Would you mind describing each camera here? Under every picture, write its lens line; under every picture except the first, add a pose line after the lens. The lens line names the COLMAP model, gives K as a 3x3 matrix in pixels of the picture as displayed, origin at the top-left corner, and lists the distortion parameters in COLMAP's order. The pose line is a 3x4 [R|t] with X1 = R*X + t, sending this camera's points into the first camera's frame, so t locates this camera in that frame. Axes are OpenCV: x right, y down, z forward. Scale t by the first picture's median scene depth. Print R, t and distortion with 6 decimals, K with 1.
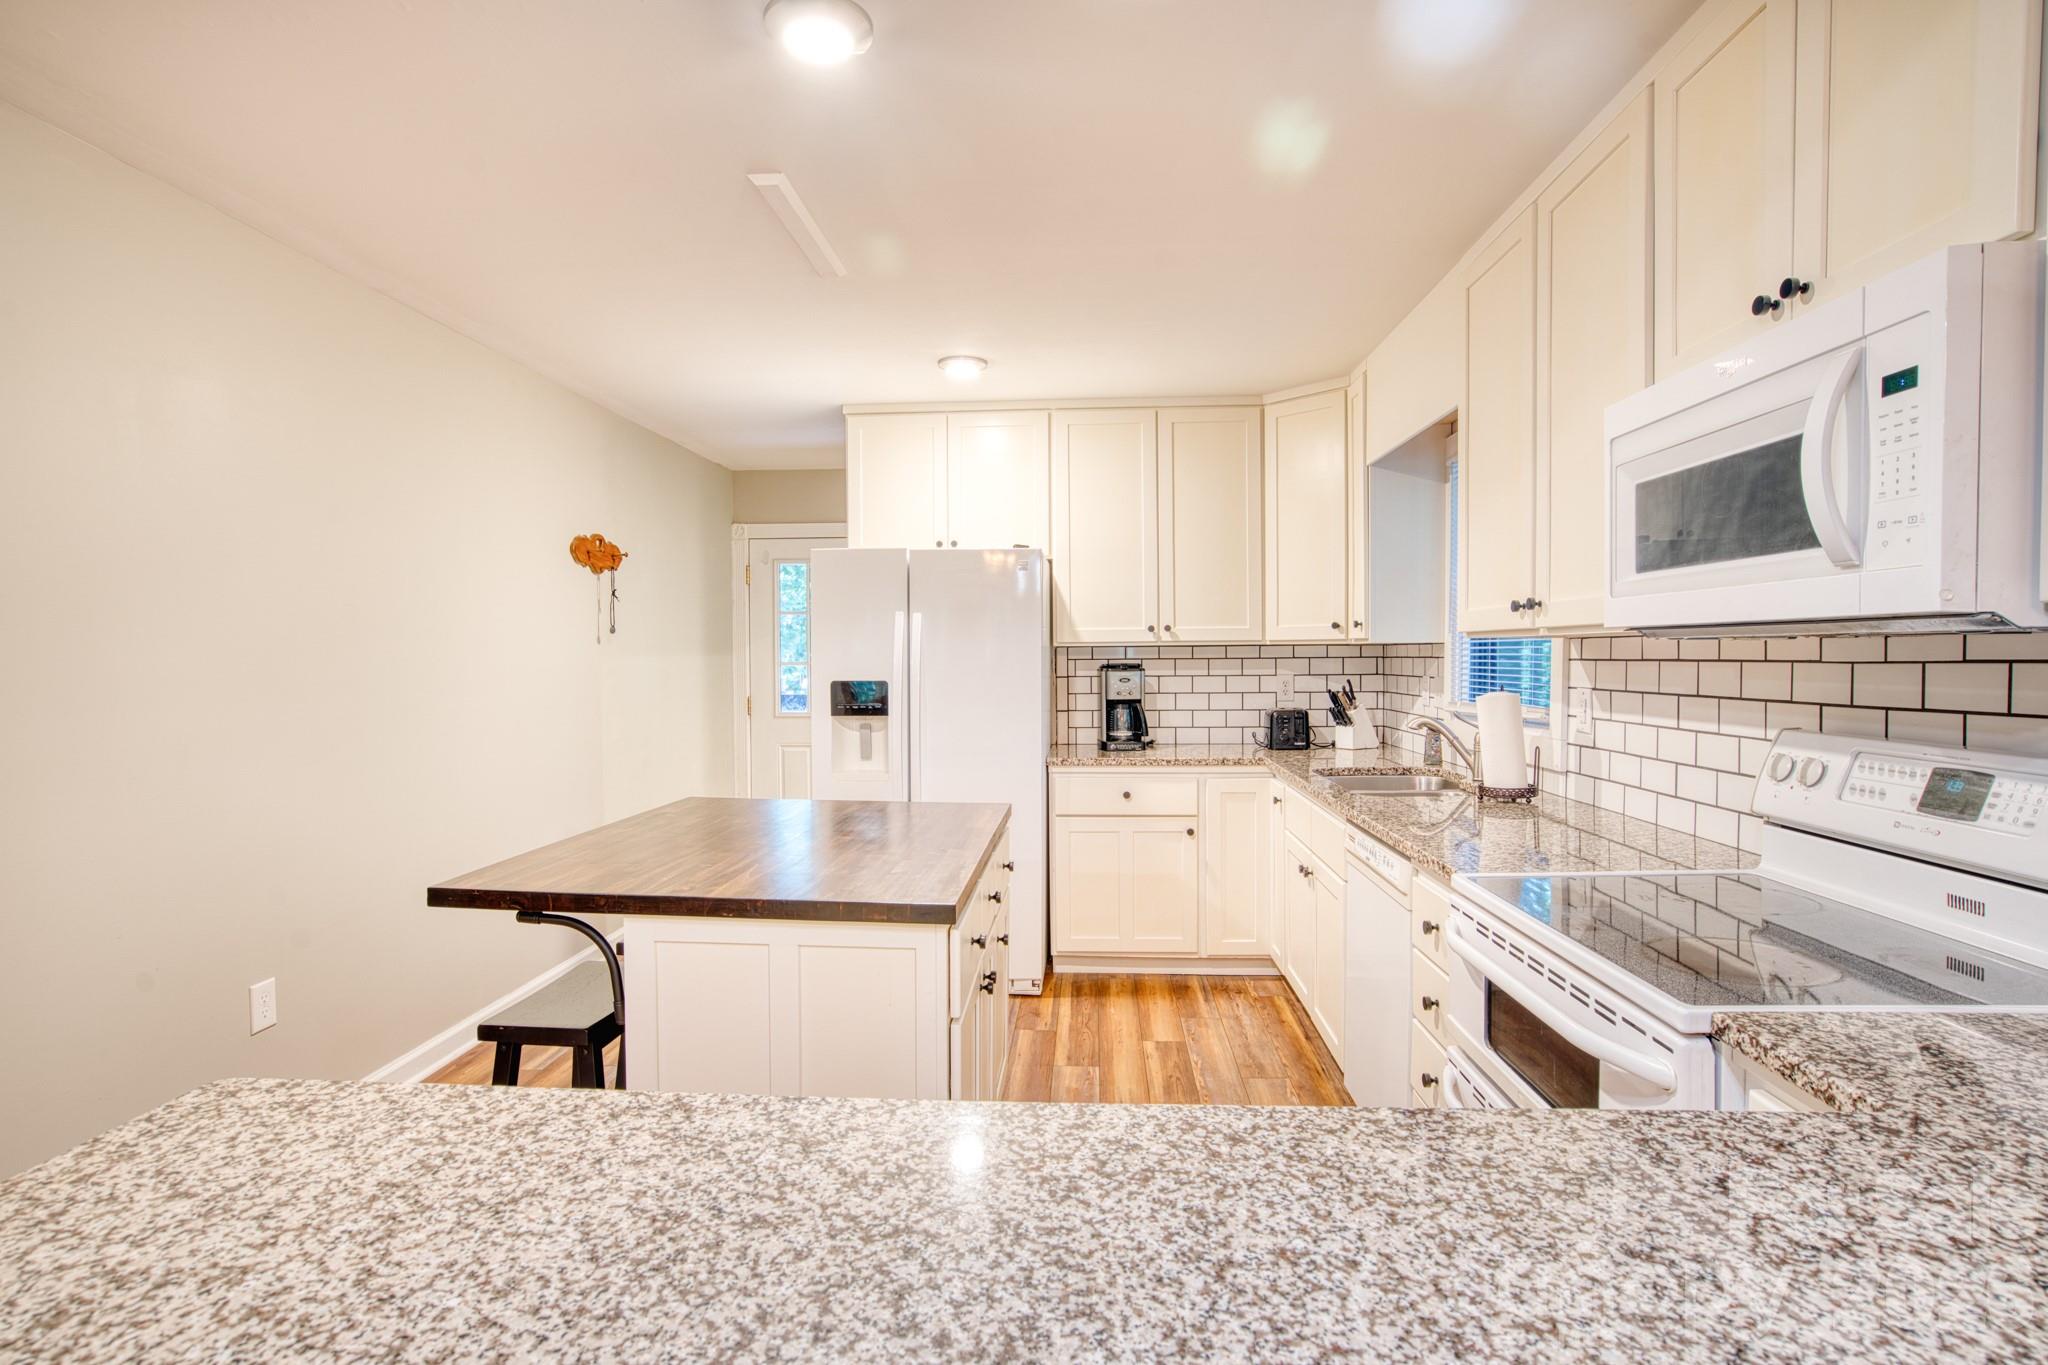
lens RADIAL K [[1024.2, 0, 1018.6], [0, 1024.2, 682.7], [0, 0, 1]] dist [-0.047232, 0.023255]
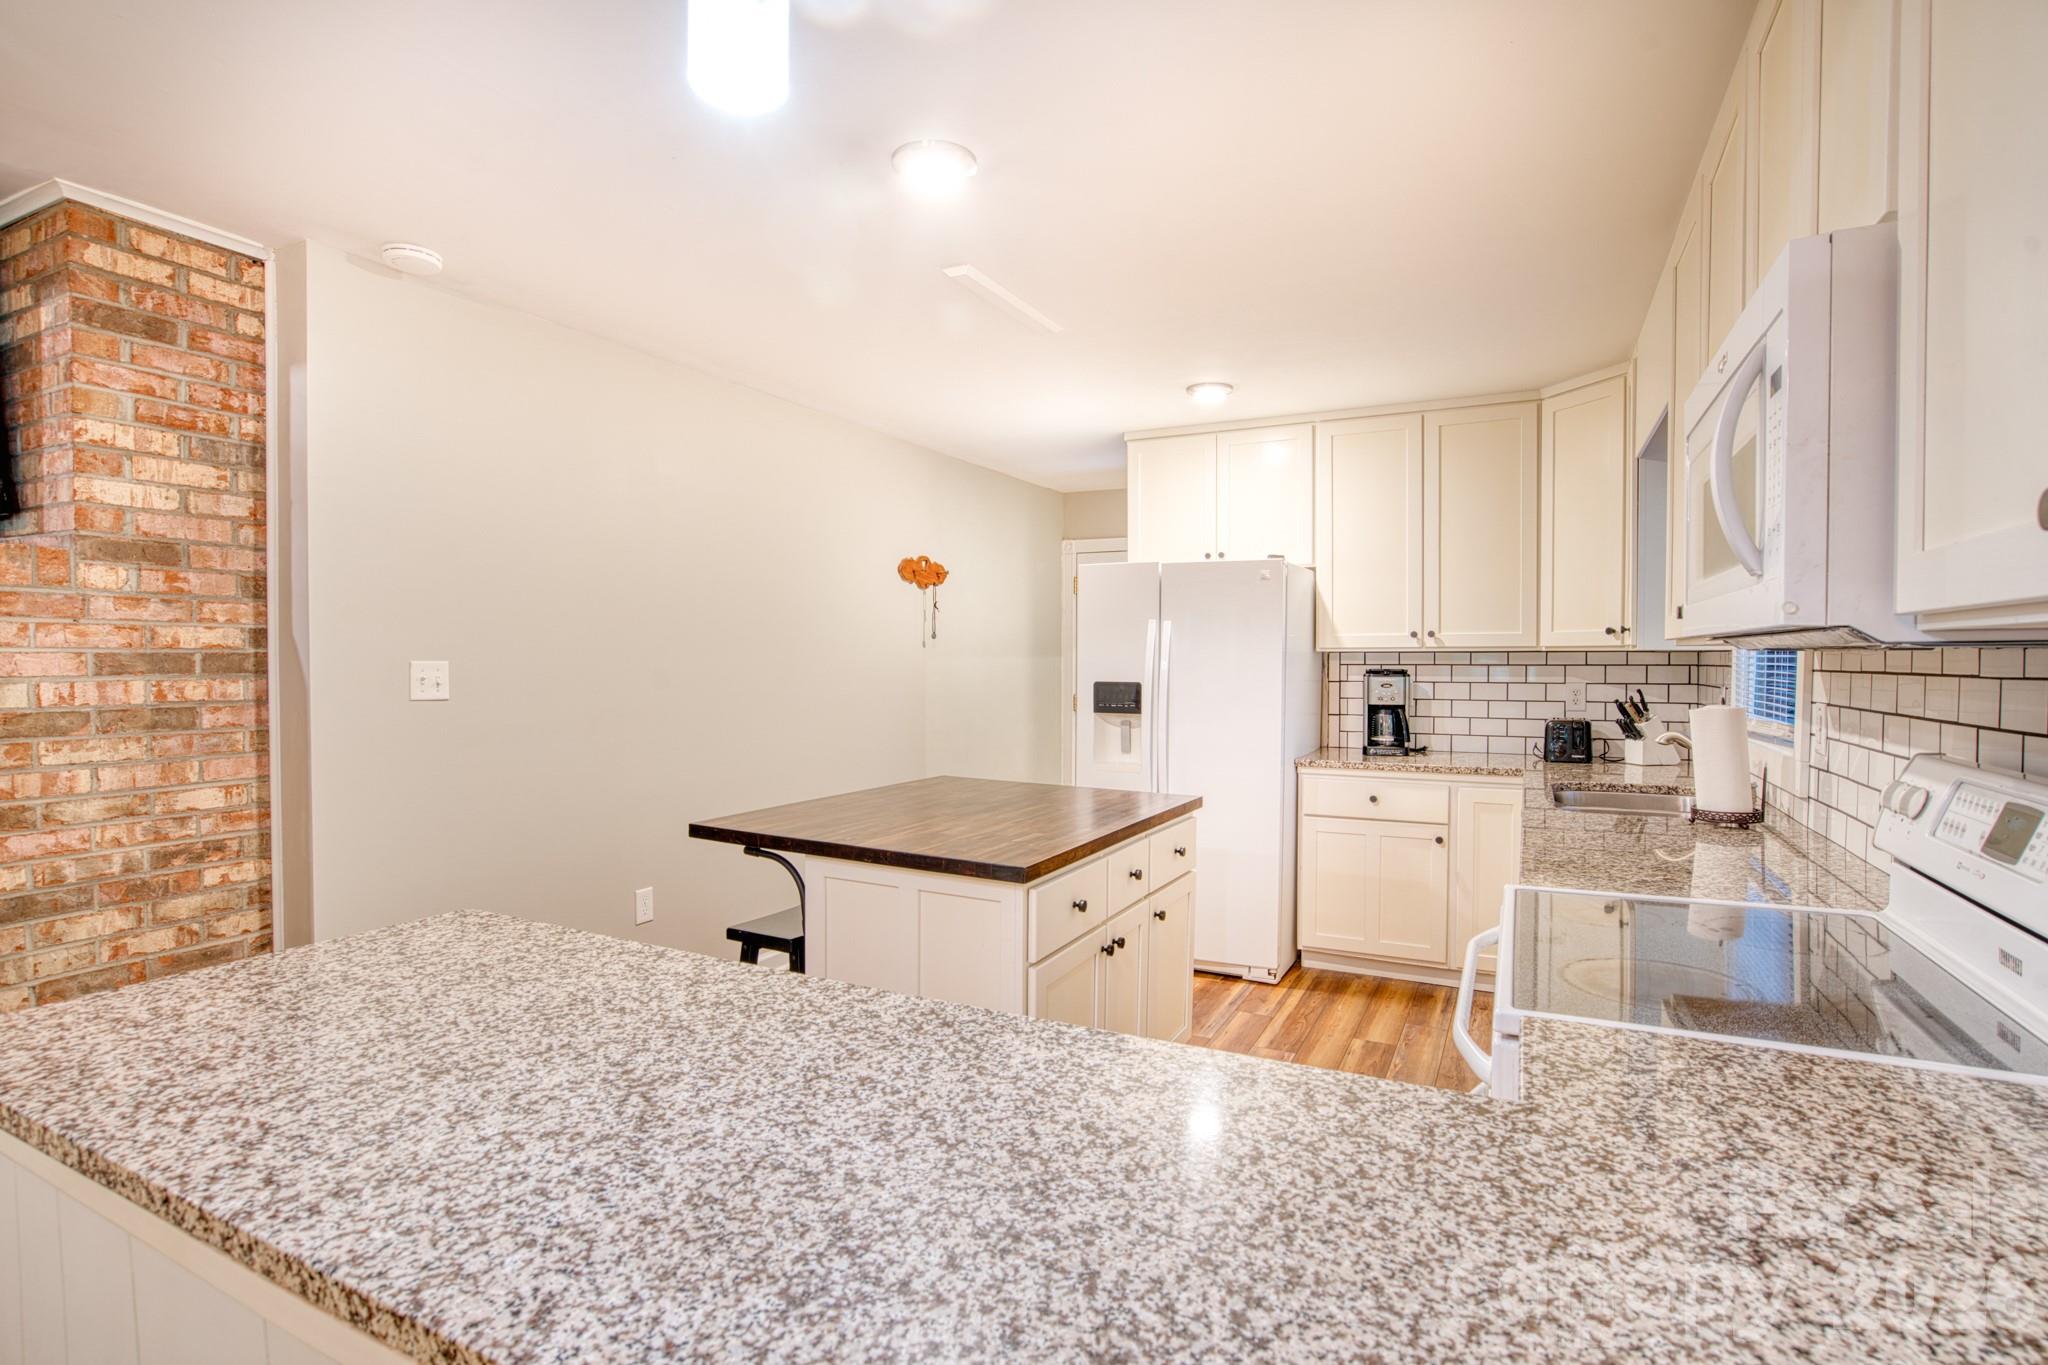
lens RADIAL K [[994.3, 0, 1016.2], [0, 994.3, 681.4], [0, 0, 1]] dist [-0.057395, 0.025560]
pose [[0.916409, 0.016244, -0.399913, 0.185702], [-0.017015, 0.999854, 0.001622, -0.002421], [0.399881, 0.005318, 0.916552, -0.039250]]
